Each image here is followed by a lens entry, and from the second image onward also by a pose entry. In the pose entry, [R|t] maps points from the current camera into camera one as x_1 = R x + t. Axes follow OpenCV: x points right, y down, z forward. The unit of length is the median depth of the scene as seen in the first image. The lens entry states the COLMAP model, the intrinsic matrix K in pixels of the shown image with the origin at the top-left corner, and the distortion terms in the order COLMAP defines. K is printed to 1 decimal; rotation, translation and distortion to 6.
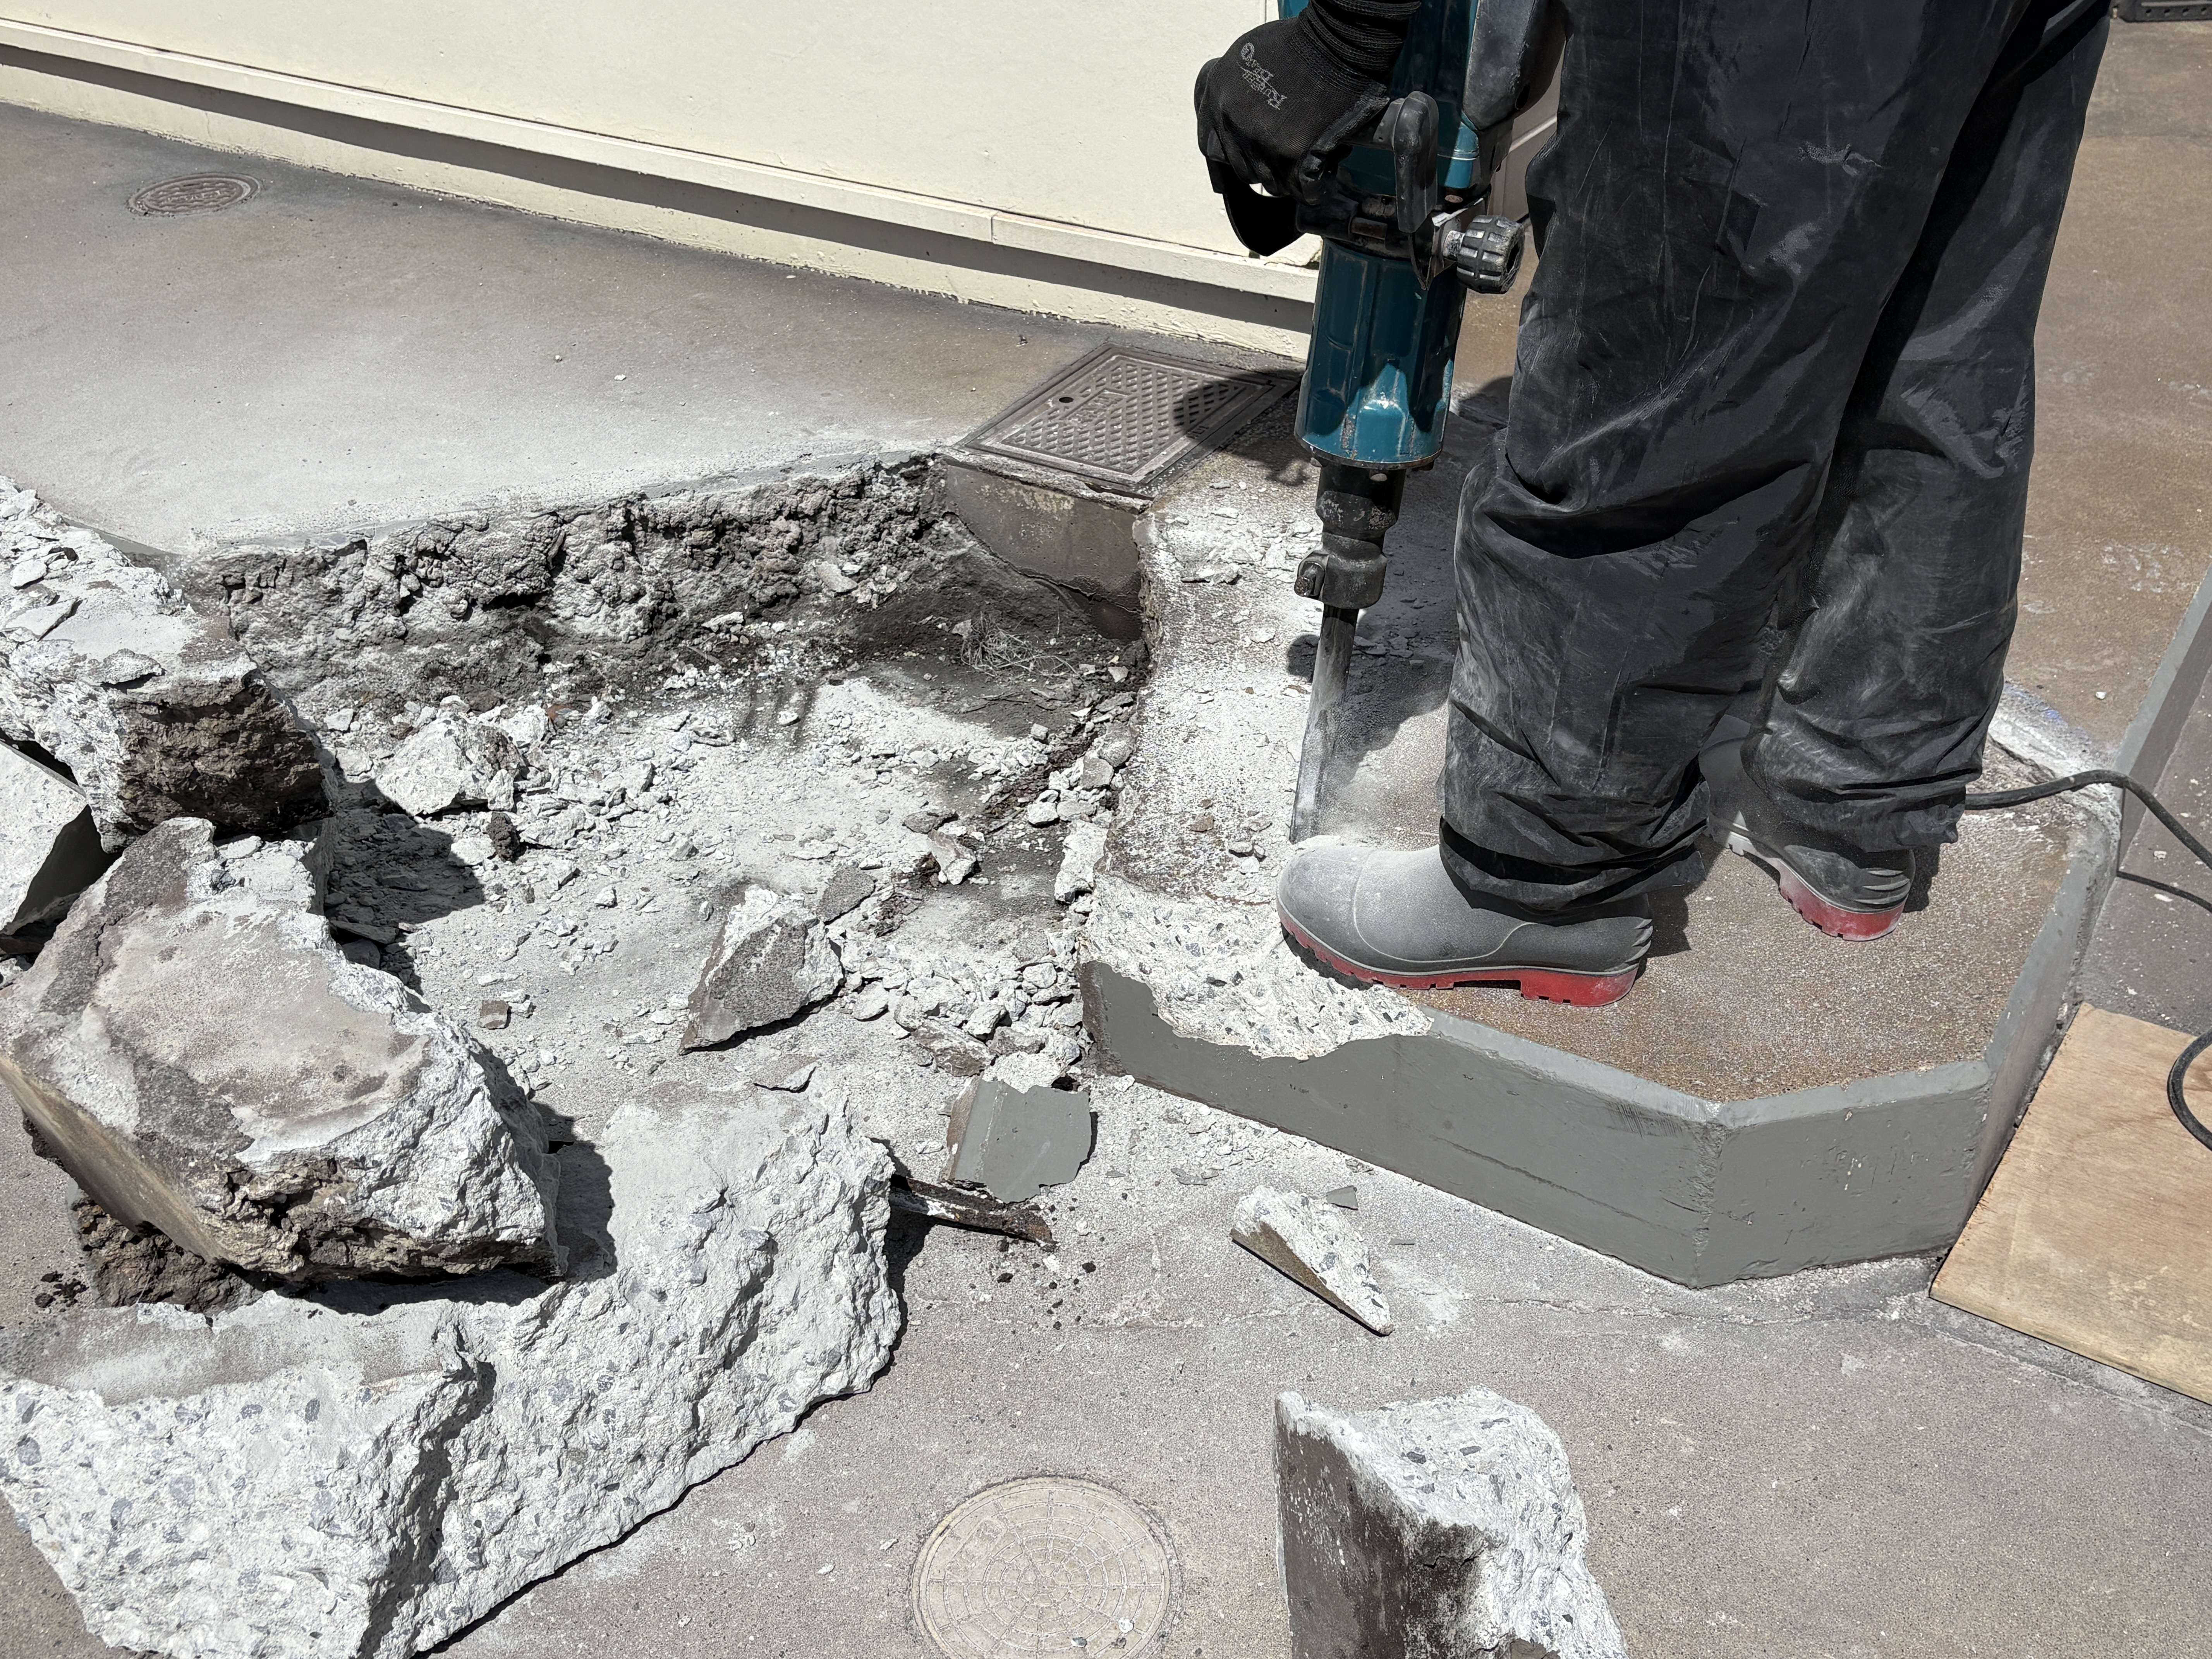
lens RADIAL K [[2370.5, 0, 1106.0], [0, 2370.5, 829.5], [0, 0, 1]] dist [-0.007509, -0.007145]
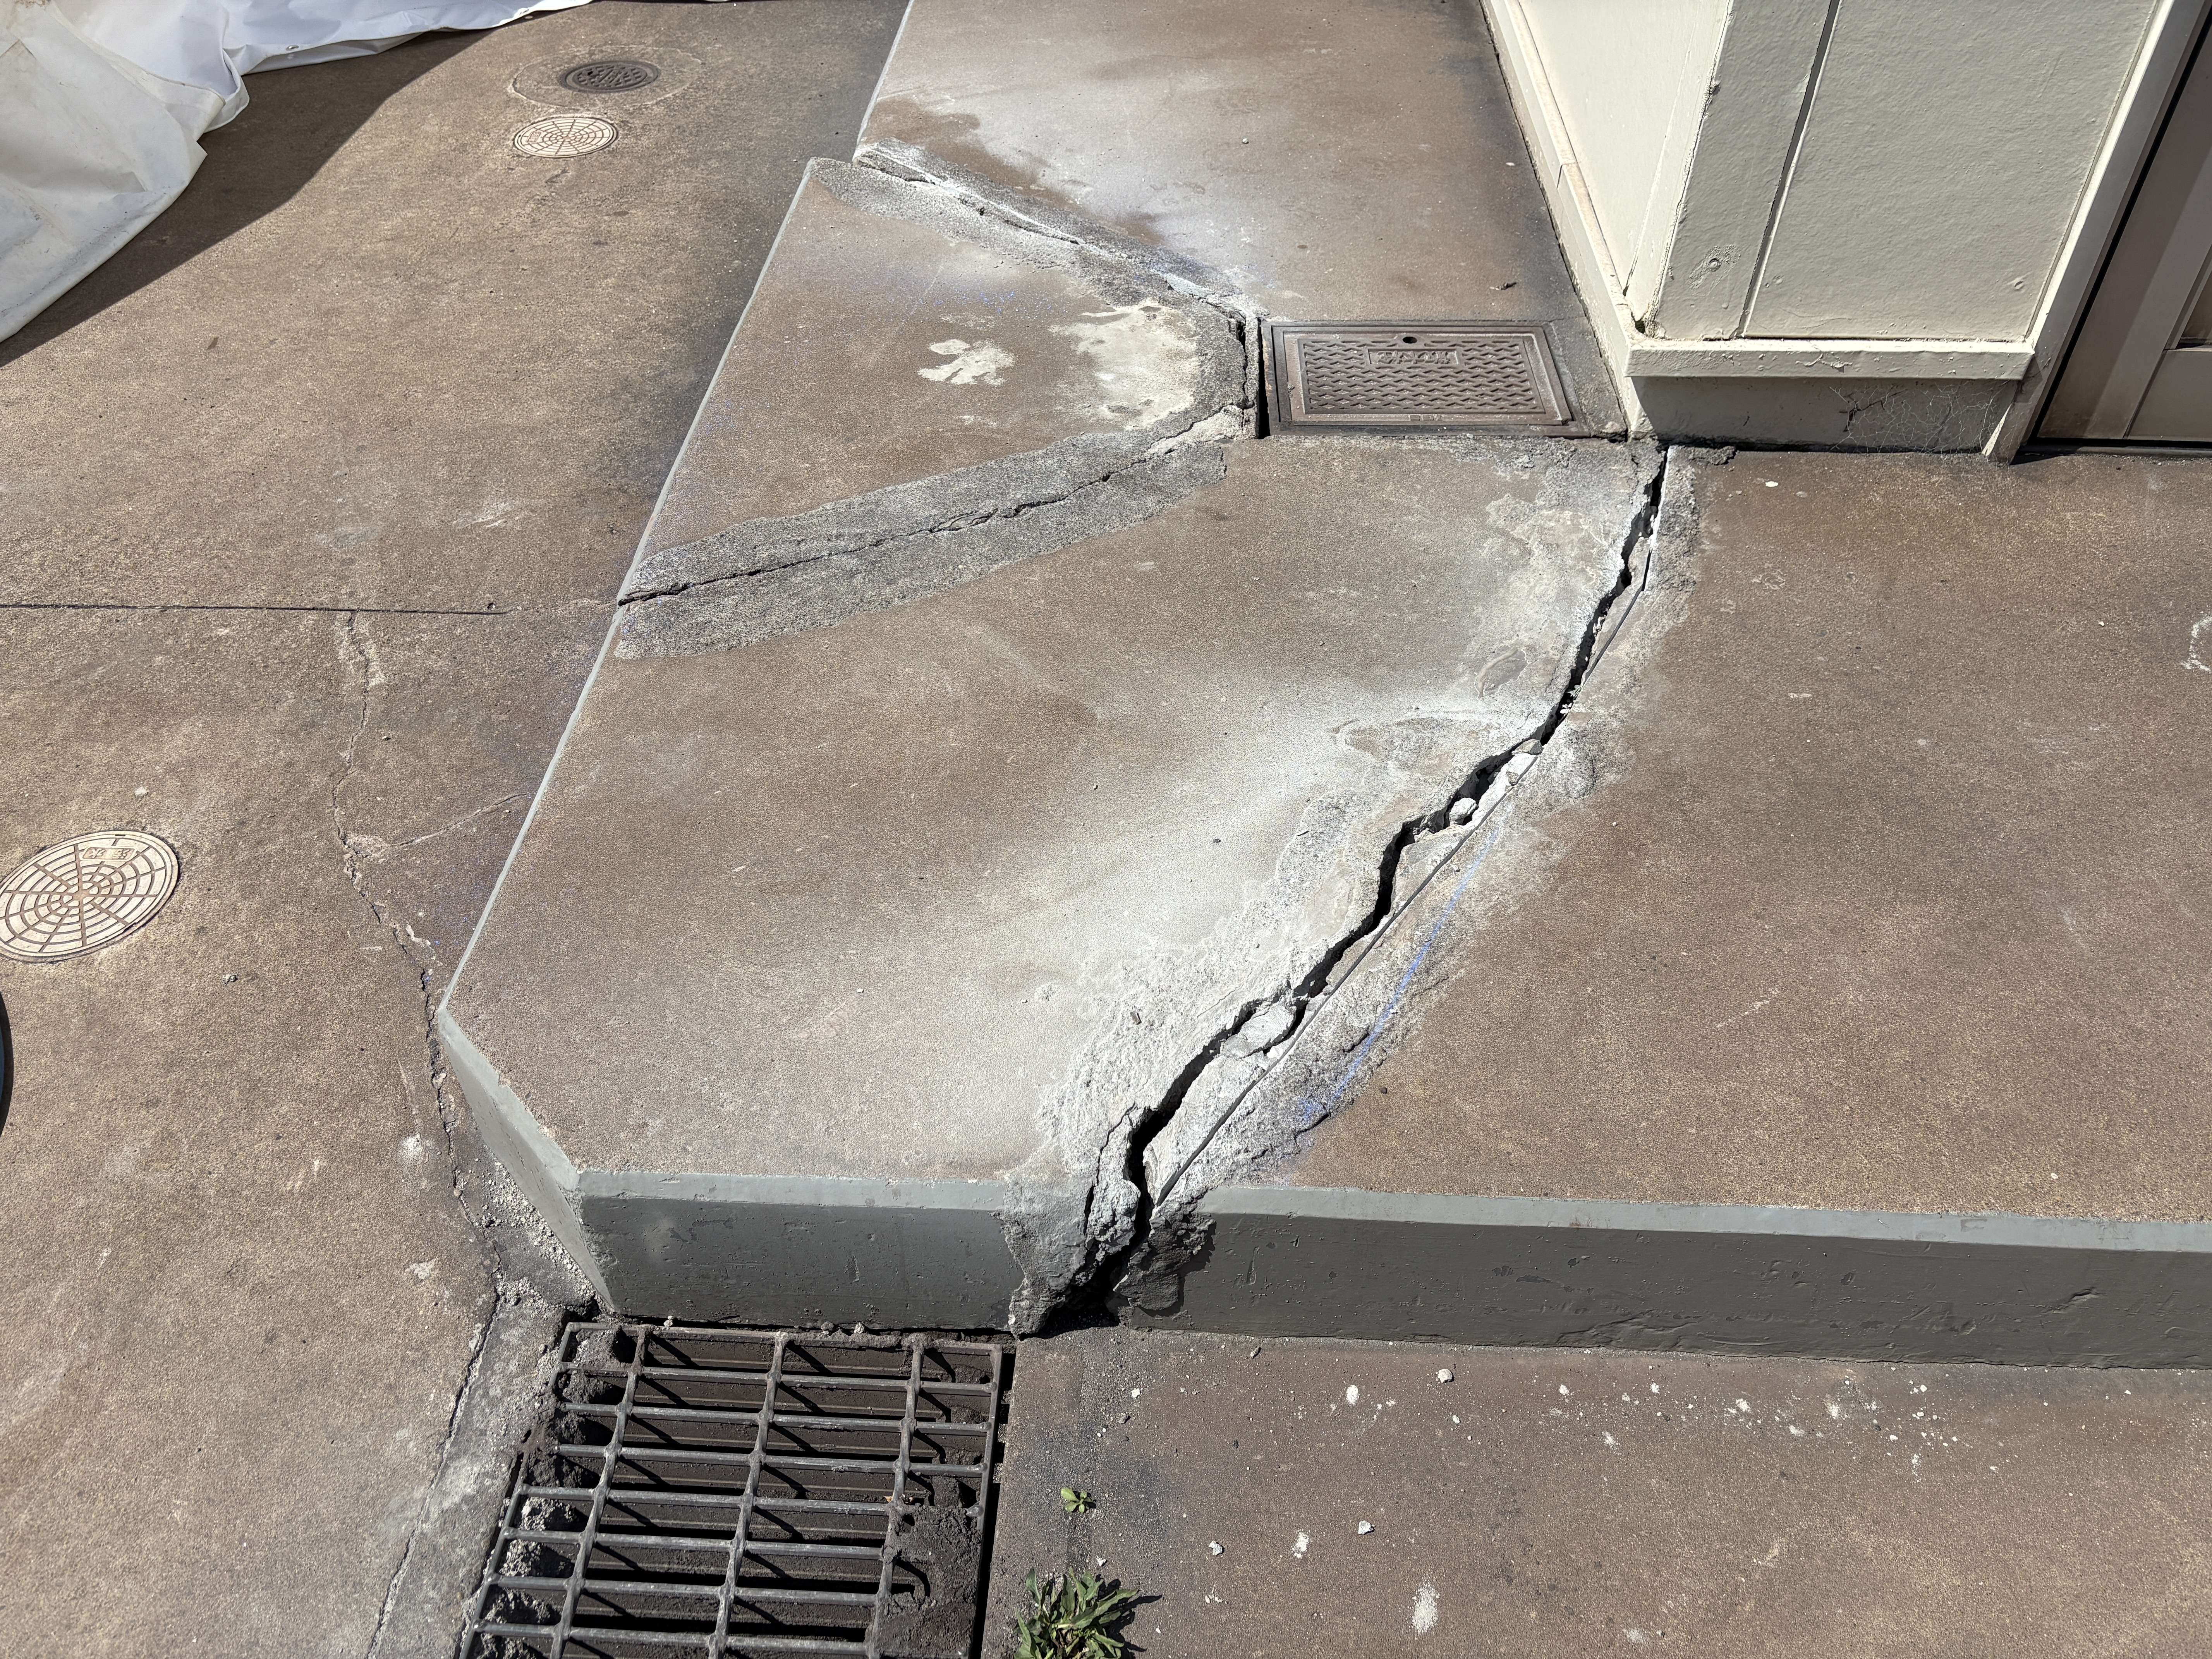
lens RADIAL K [[1676.5, 0, 1111.9], [0, 1676.5, 830.5], [0, 0, 1]] dist [0.027968, -0.024435]
pose [[0.479871, 0.611841, -0.628788, 0.465553], [-0.471447, 0.784259, 0.403329, -0.224396], [0.739906, 0.102894, 0.664794, 0.384272]]
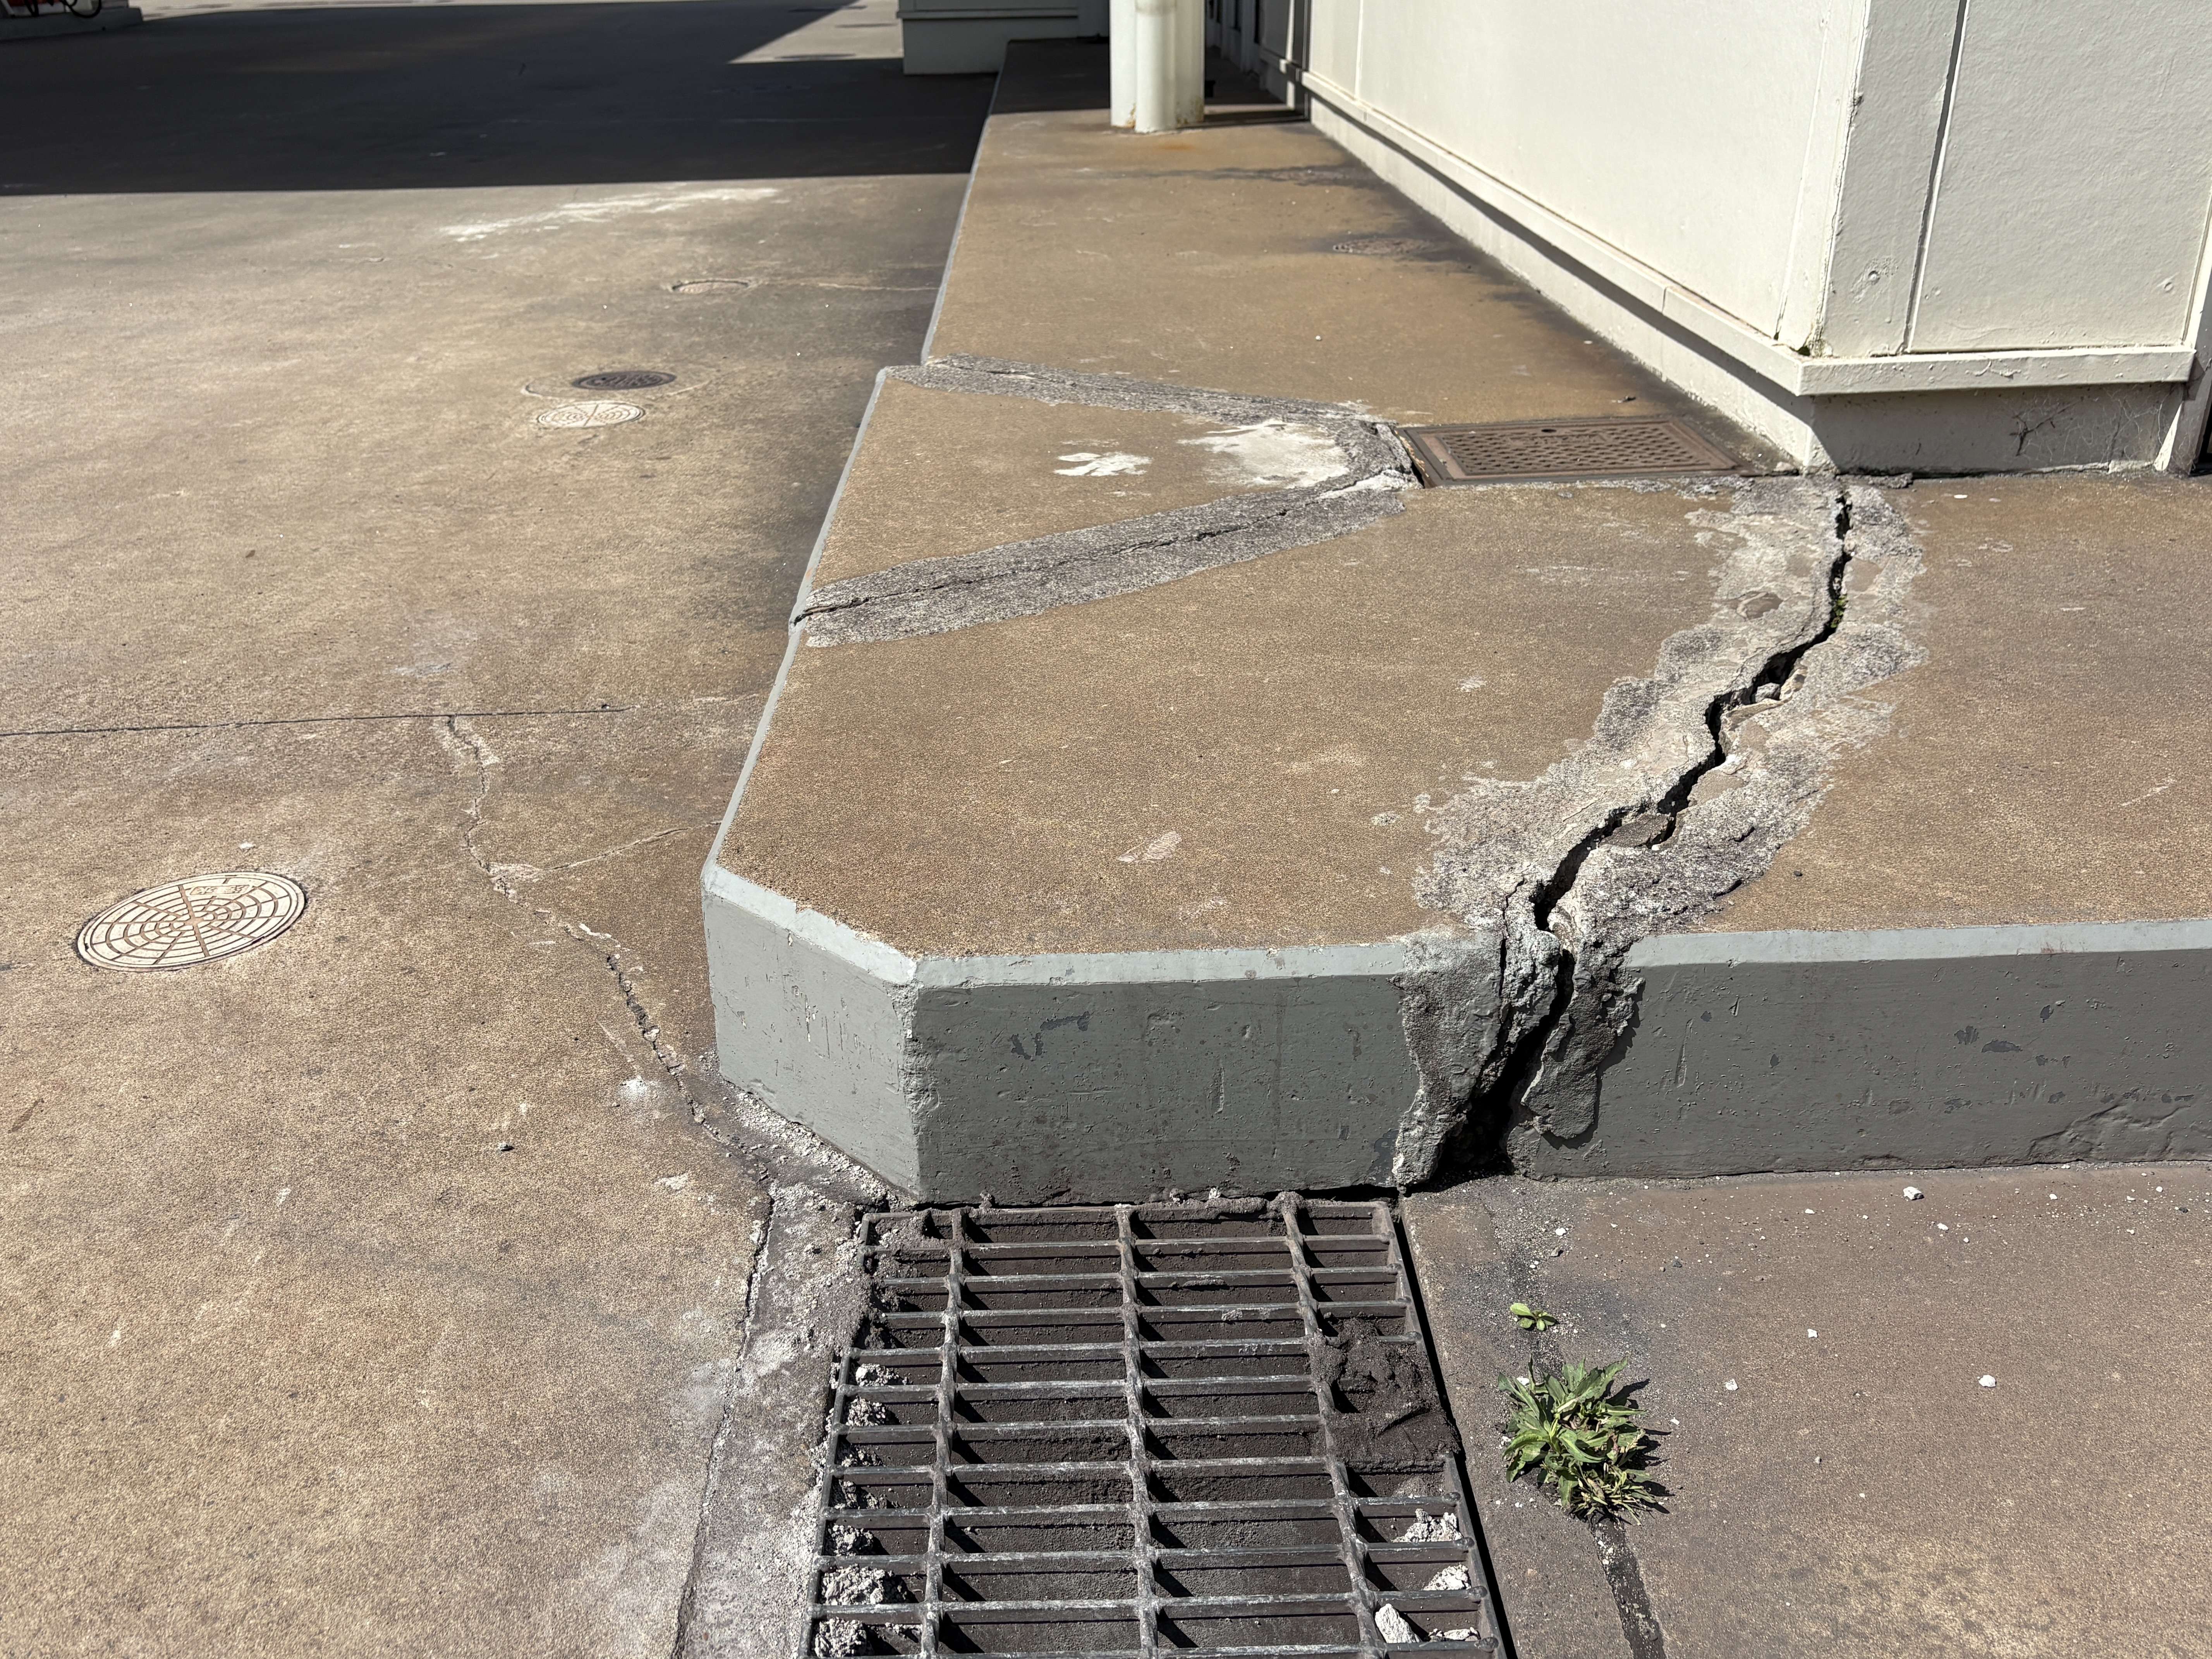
lens RADIAL K [[1926.7, 0, 1100.9], [0, 1926.7, 835.7], [0, 0, 1]] dist [0.014827, -0.000336]
pose [[0.544294, 0.357756, -0.758785, 0.514630], [-0.437597, 0.892778, 0.107033, -0.026590], [0.715718, 0.273784, 0.642487, 0.331460]]
